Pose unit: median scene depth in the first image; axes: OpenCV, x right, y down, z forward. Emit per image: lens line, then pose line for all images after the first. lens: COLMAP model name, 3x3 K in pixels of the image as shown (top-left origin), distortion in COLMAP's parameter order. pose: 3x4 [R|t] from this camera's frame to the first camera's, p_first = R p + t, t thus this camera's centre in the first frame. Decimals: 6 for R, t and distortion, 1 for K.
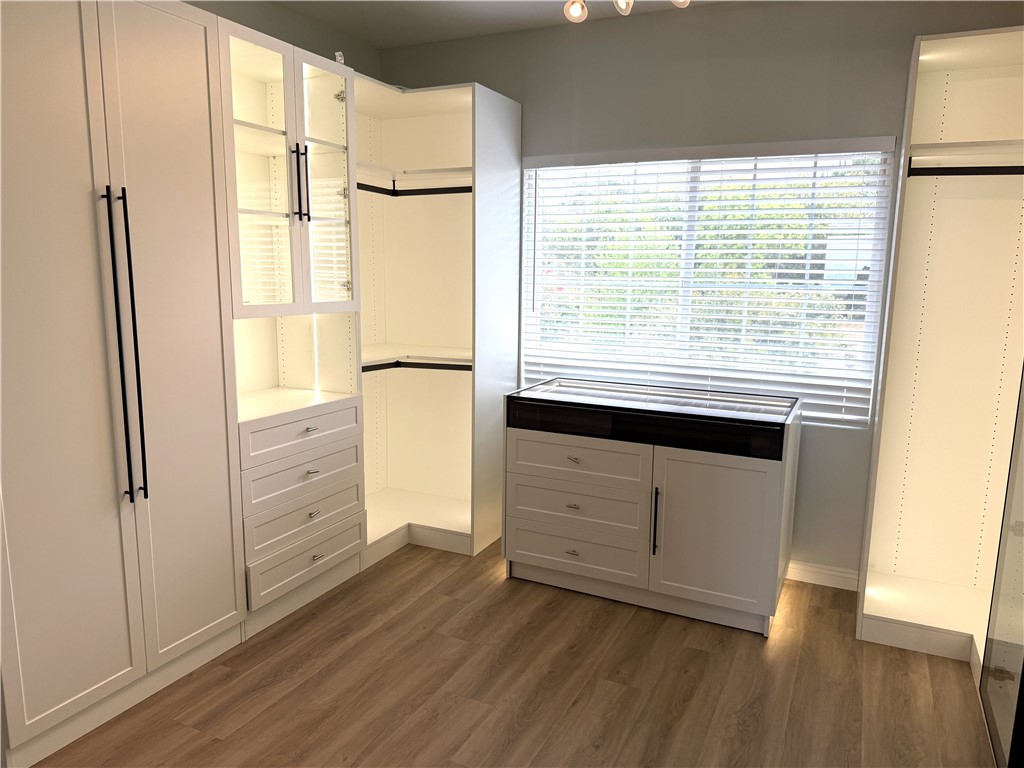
lens RADIAL K [[737.5, 0, 512.6], [0, 737.5, 385.9], [0, 0, 1]] dist [0.100408, -0.085585]
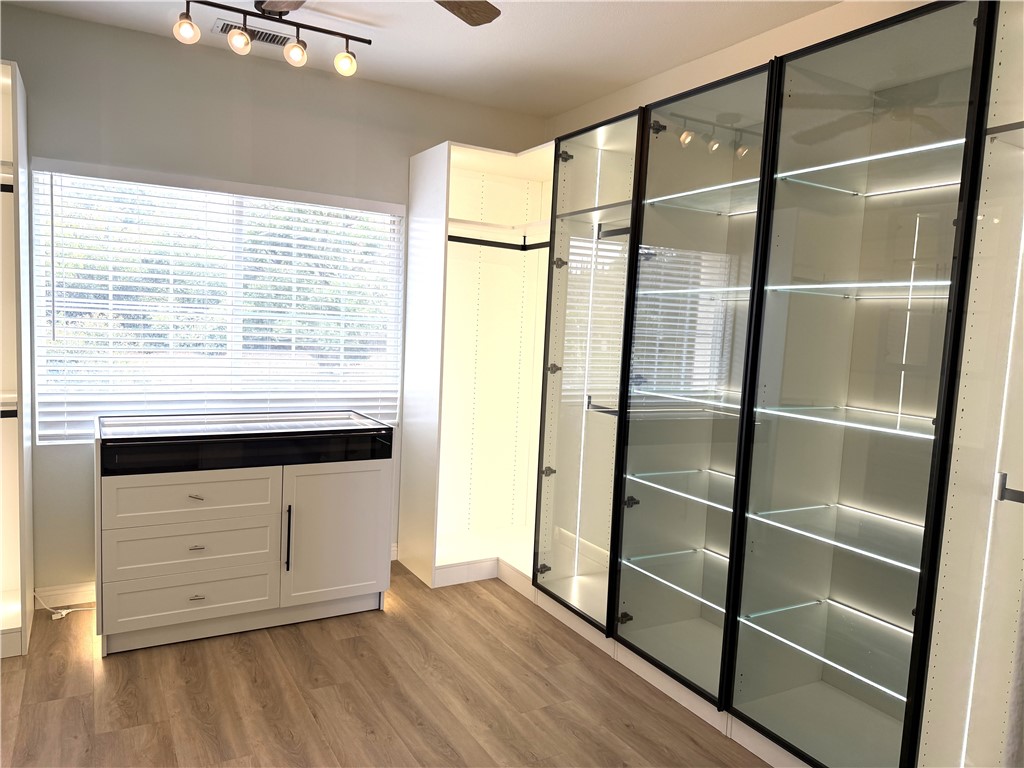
lens RADIAL K [[737.5, 0, 512.6], [0, 737.5, 385.9], [0, 0, 1]] dist [0.100408, -0.085585]
pose [[0.575582, -0.066905, 0.815002, -0.473737], [0.096979, 0.995199, 0.013208, -0.014878], [-0.811973, 0.071436, 0.579307, 0.117710]]
